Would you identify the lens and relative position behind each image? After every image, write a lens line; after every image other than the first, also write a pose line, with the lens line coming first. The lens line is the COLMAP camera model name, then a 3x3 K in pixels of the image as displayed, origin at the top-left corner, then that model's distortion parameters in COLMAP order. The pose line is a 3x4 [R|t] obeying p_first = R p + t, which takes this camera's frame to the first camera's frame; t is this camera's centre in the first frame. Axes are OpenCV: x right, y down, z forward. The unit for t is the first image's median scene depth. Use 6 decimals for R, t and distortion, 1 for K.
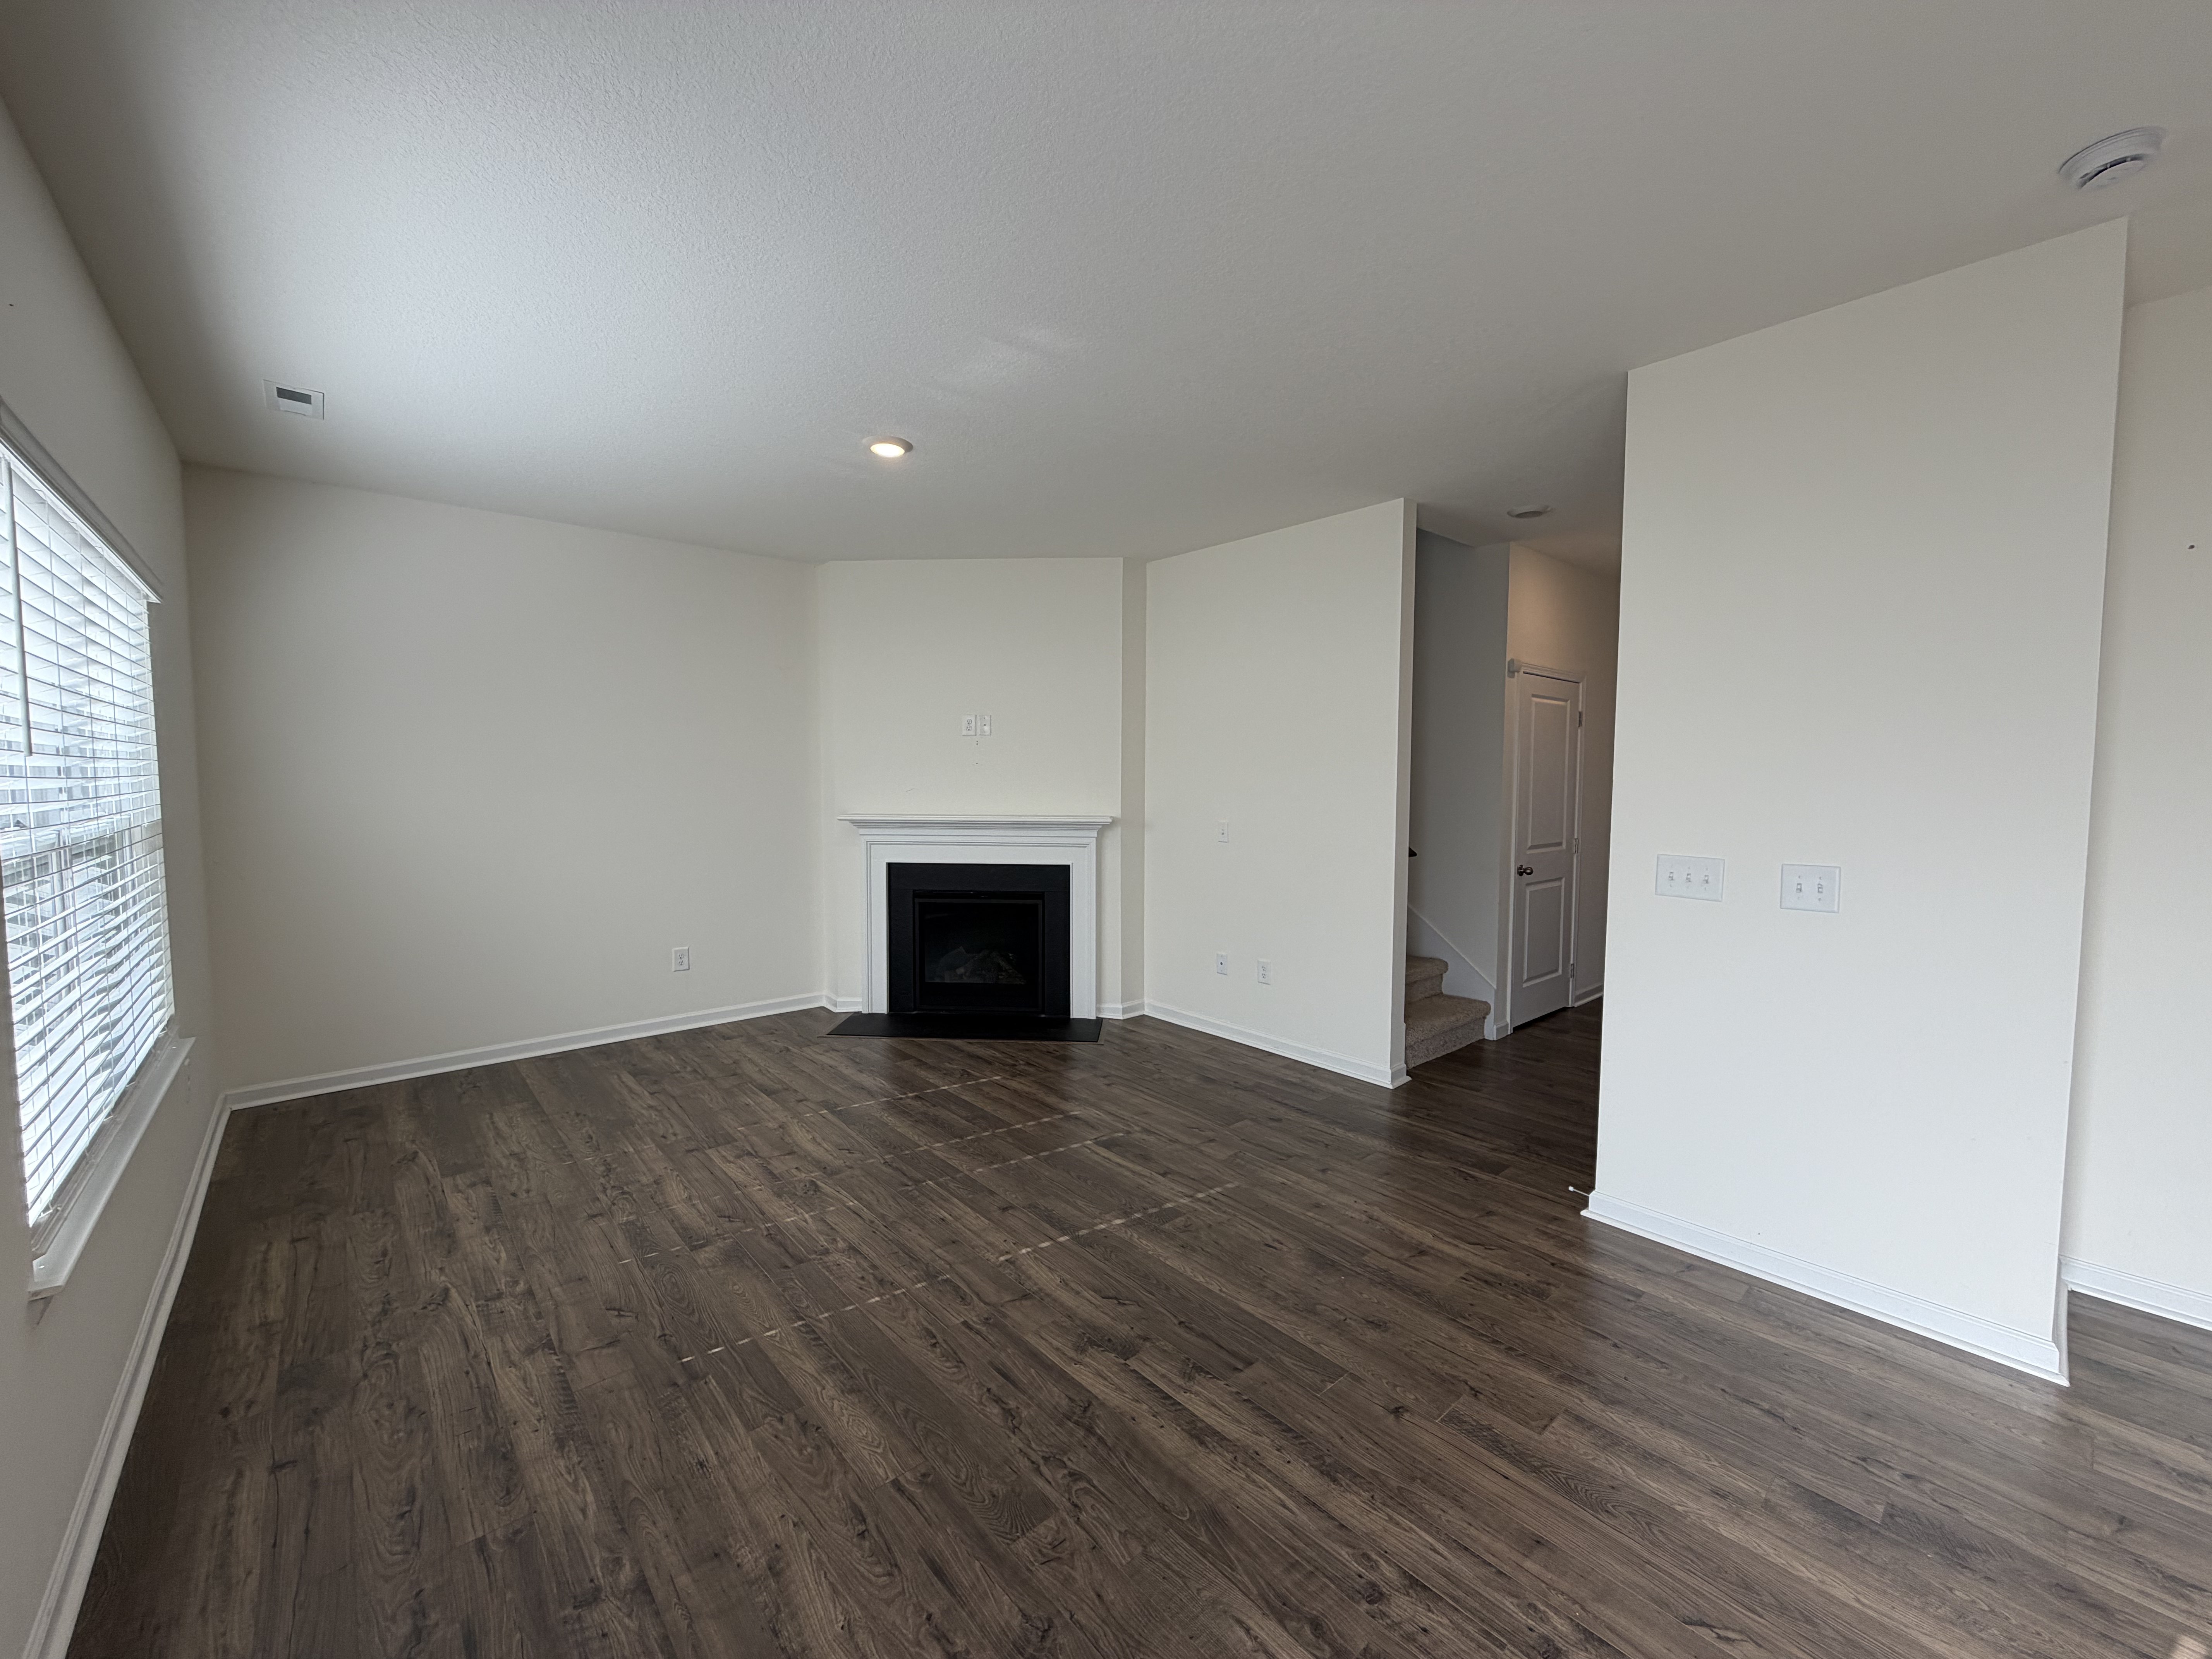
lens RADIAL K [[885.9, 0, 1093.3], [0, 885.9, 825.8], [0, 0, 1]] dist [-0.001509, -0.000003]
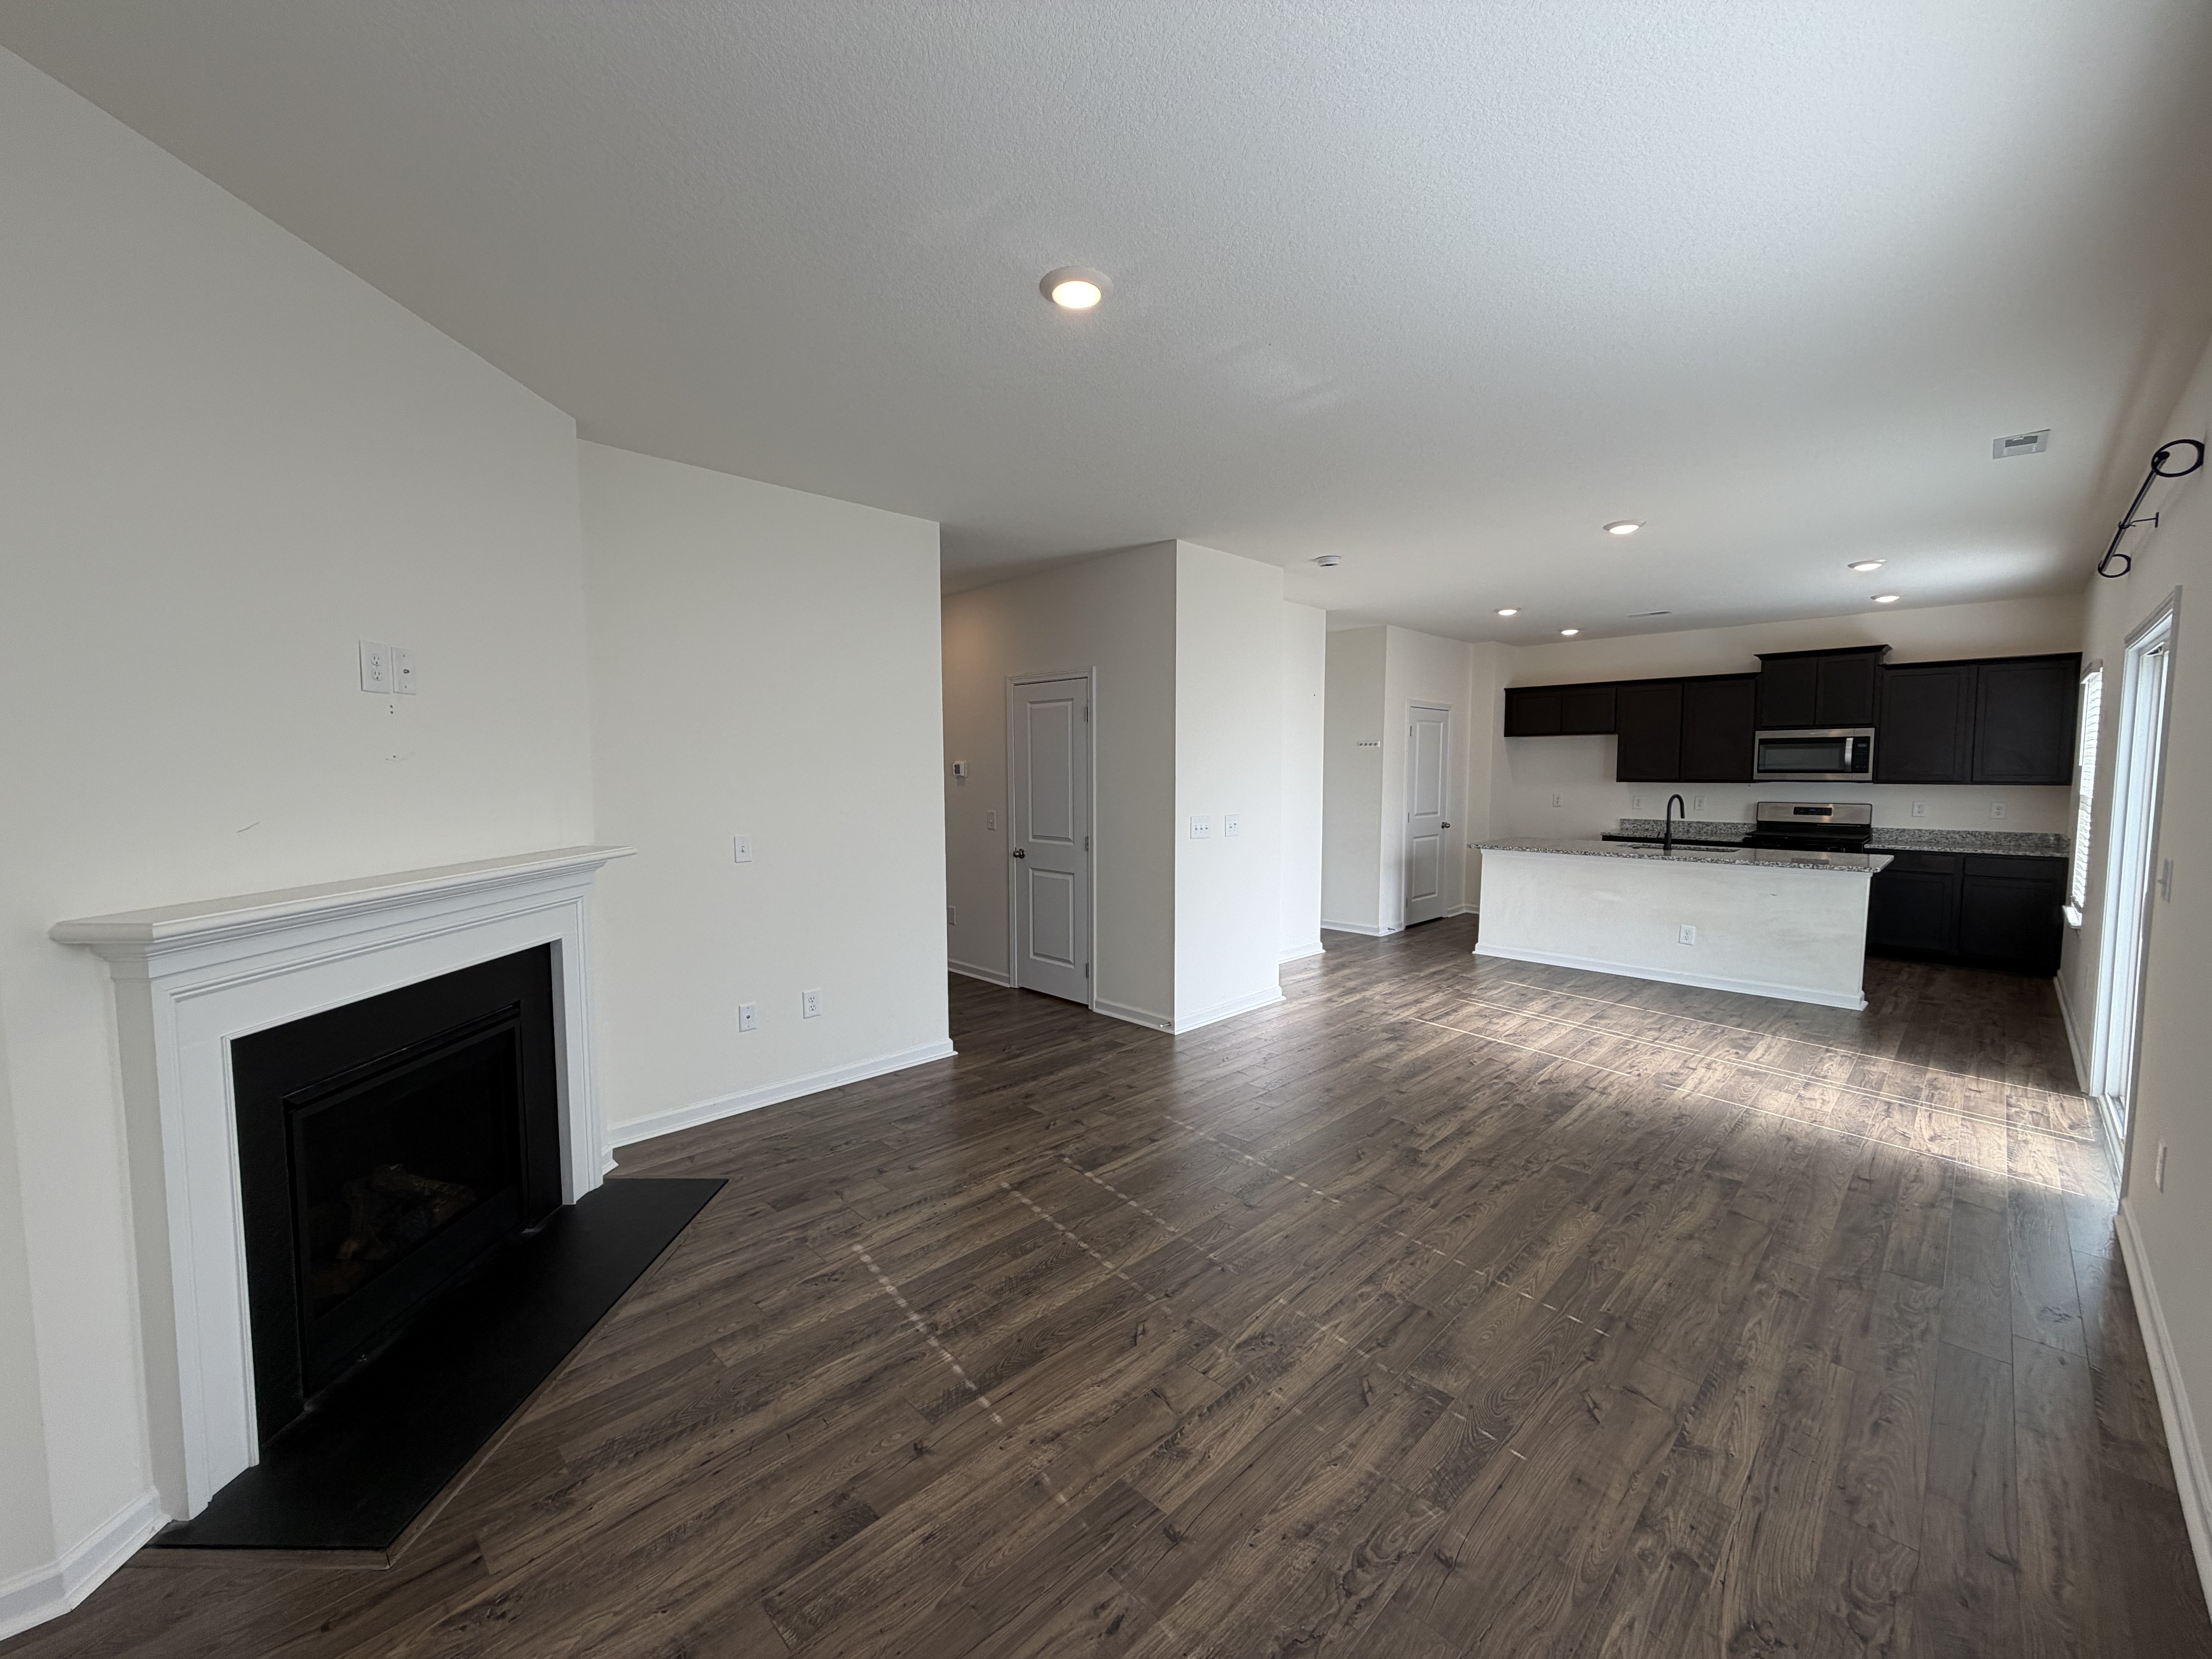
lens RADIAL K [[885.9, 0, 1093.0], [0, 885.9, 832.8], [0, 0, 1]] dist [-0.001509, -0.000003]
pose [[-0.067172, -0.076780, 0.994783, -1.160356], [0.059492, 0.994952, 0.080810, -0.095450], [-0.995966, 0.064610, -0.062266, 1.323313]]
